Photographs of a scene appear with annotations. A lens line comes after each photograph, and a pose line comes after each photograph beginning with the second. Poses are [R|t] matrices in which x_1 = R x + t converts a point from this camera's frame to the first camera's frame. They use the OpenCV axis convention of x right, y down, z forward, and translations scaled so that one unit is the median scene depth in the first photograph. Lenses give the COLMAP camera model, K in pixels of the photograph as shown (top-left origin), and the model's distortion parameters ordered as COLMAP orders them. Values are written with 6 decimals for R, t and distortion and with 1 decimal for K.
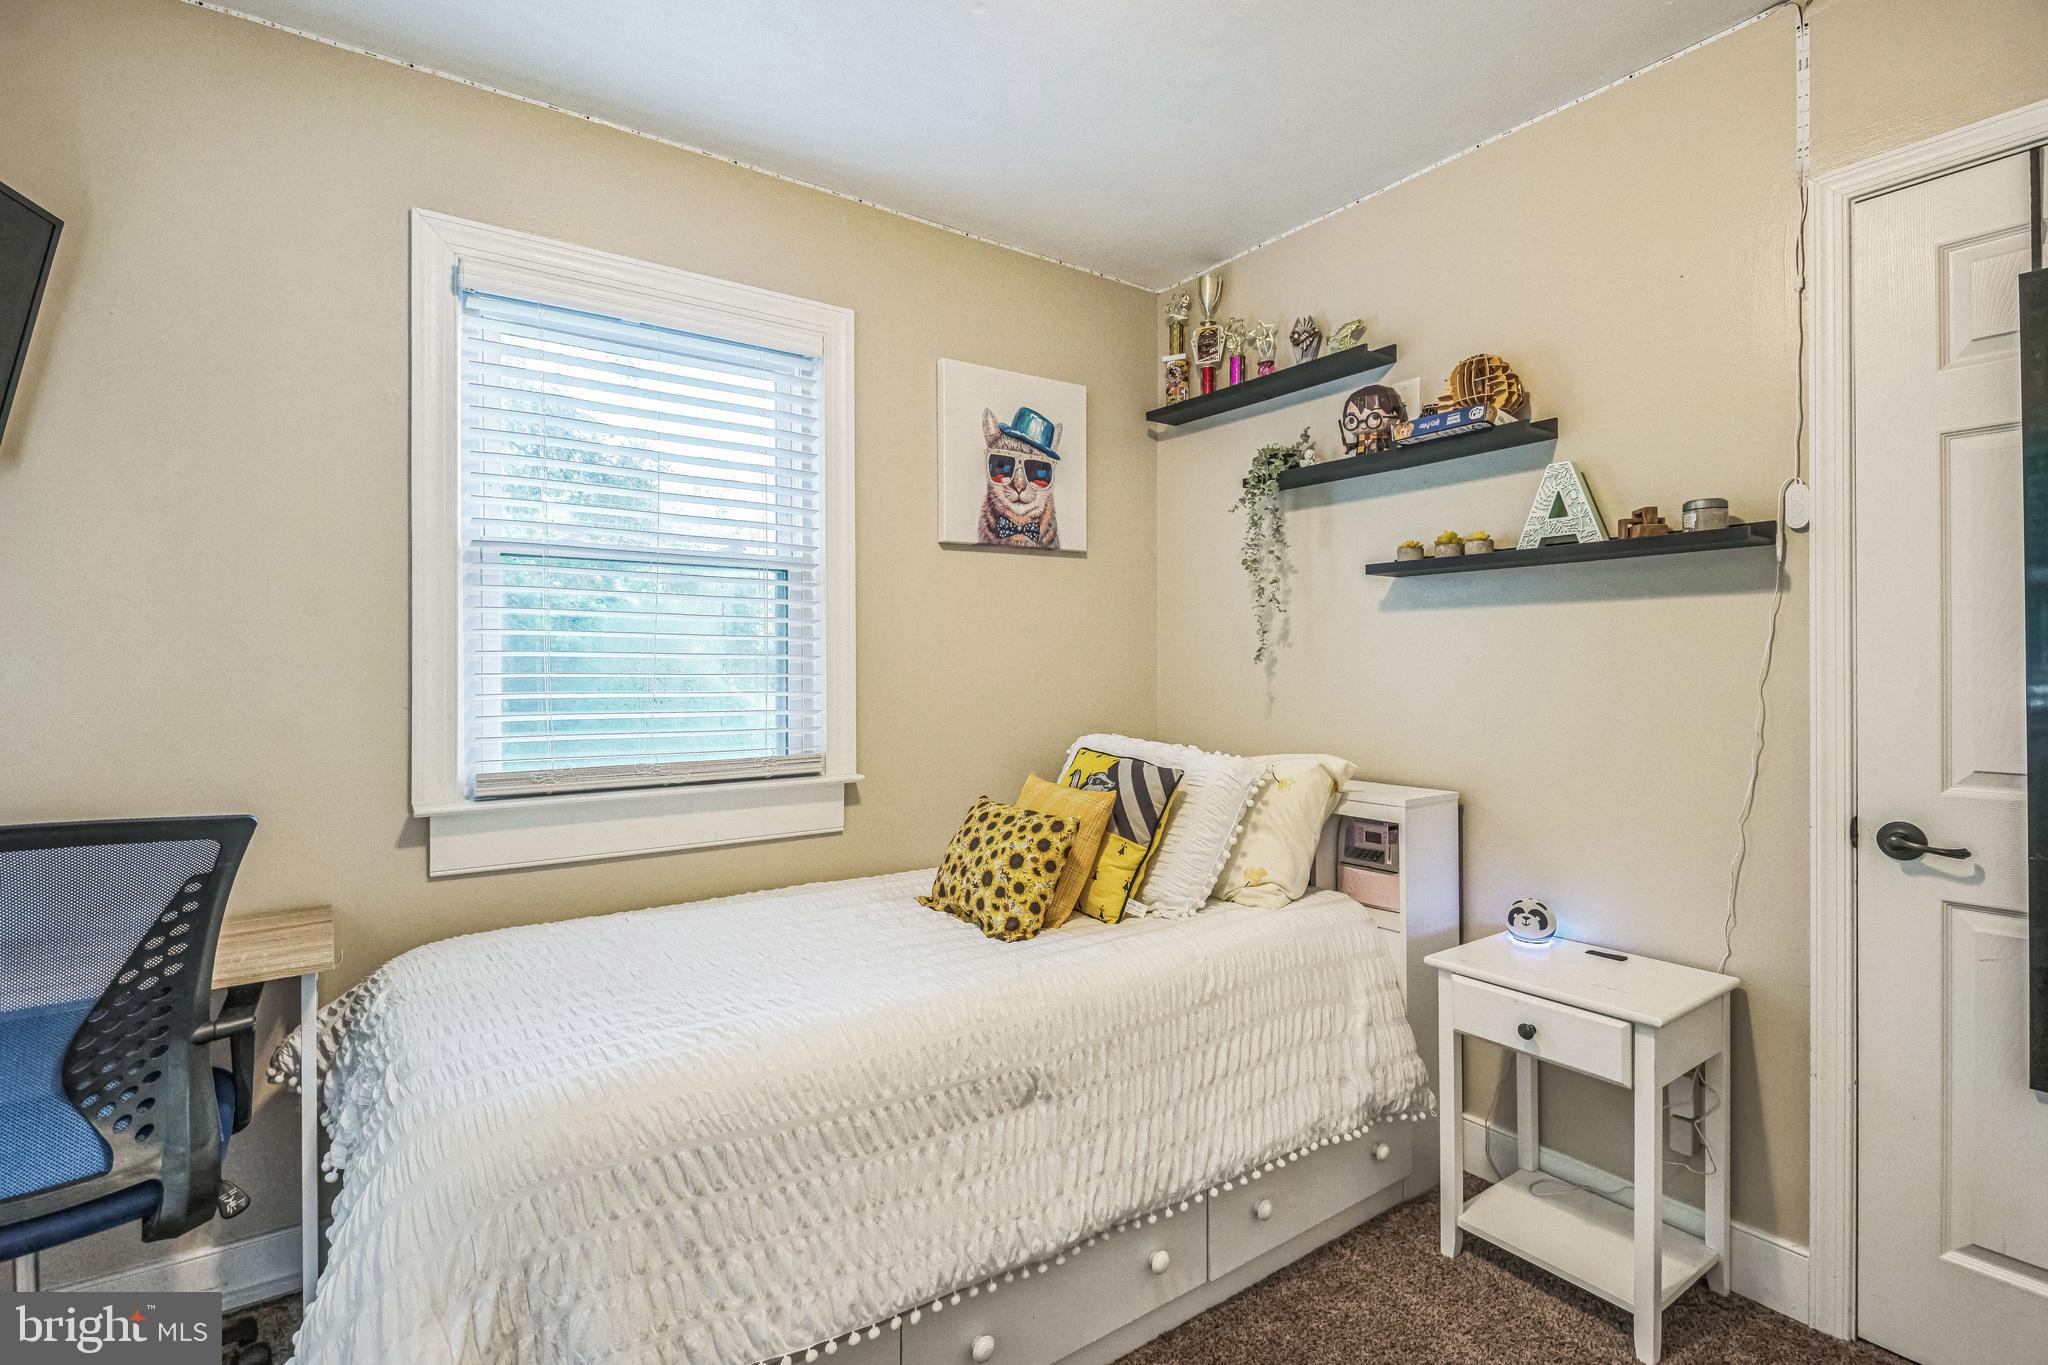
lens RADIAL K [[933.3, 0, 1029.7], [0, 933.3, 689.9], [0, 0, 1]] dist [0.029382, -0.017126]
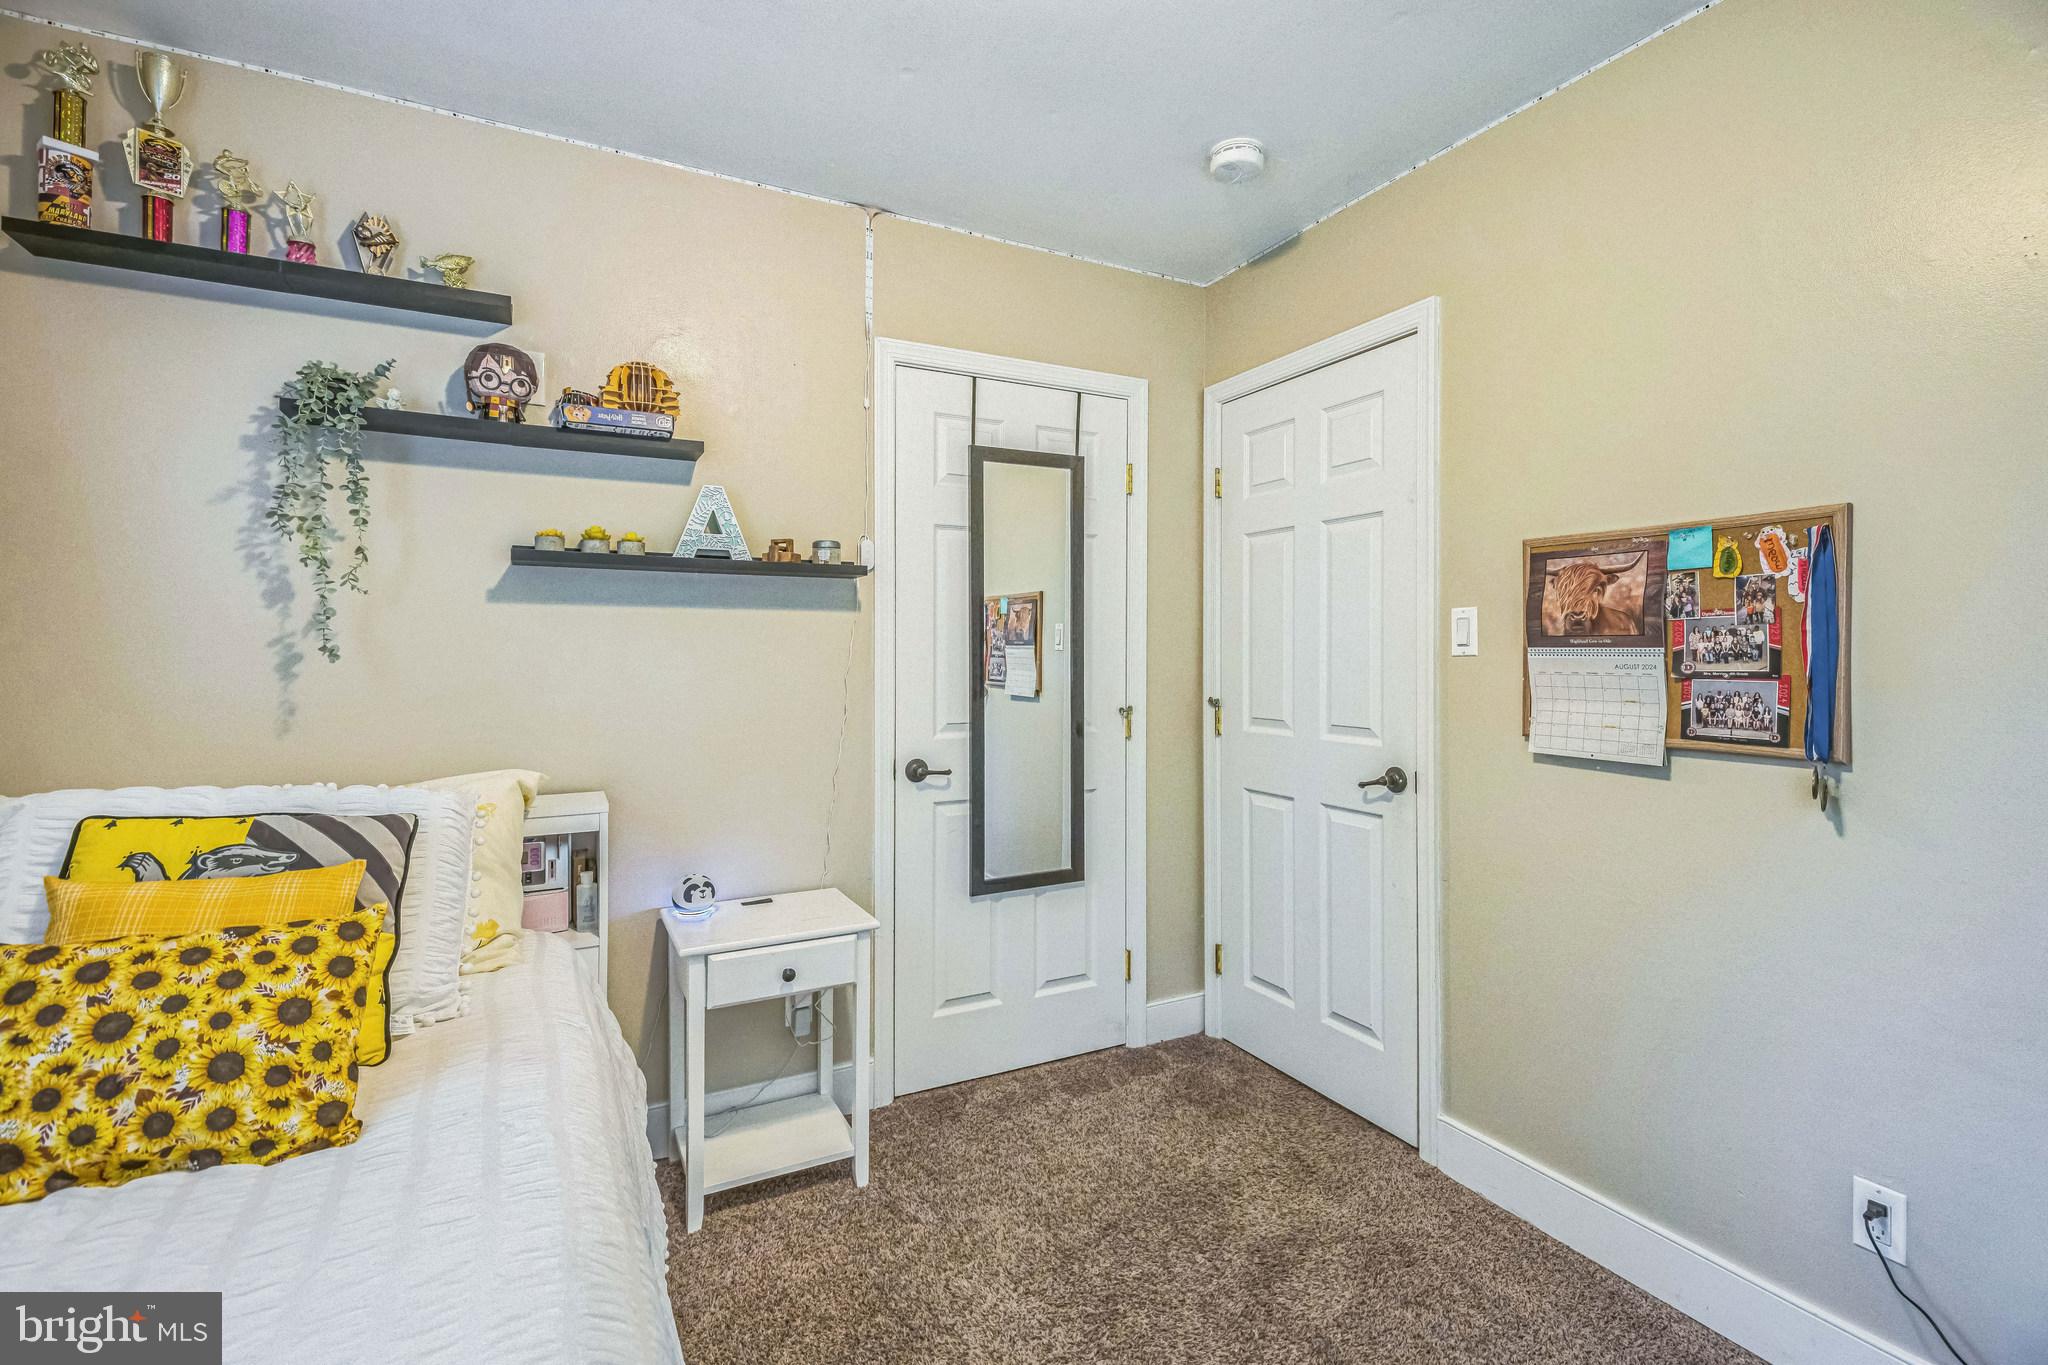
lens RADIAL K [[930.5, 0, 1026.1], [0, 930.5, 674.4], [0, 0, 1]] dist [0.029242, -0.014700]
pose [[0.158638, -0.019794, 0.987138, -0.503226], [0.025897, 0.999538, 0.015881, -0.020677], [-0.986997, 0.023044, 0.159078, 0.453249]]
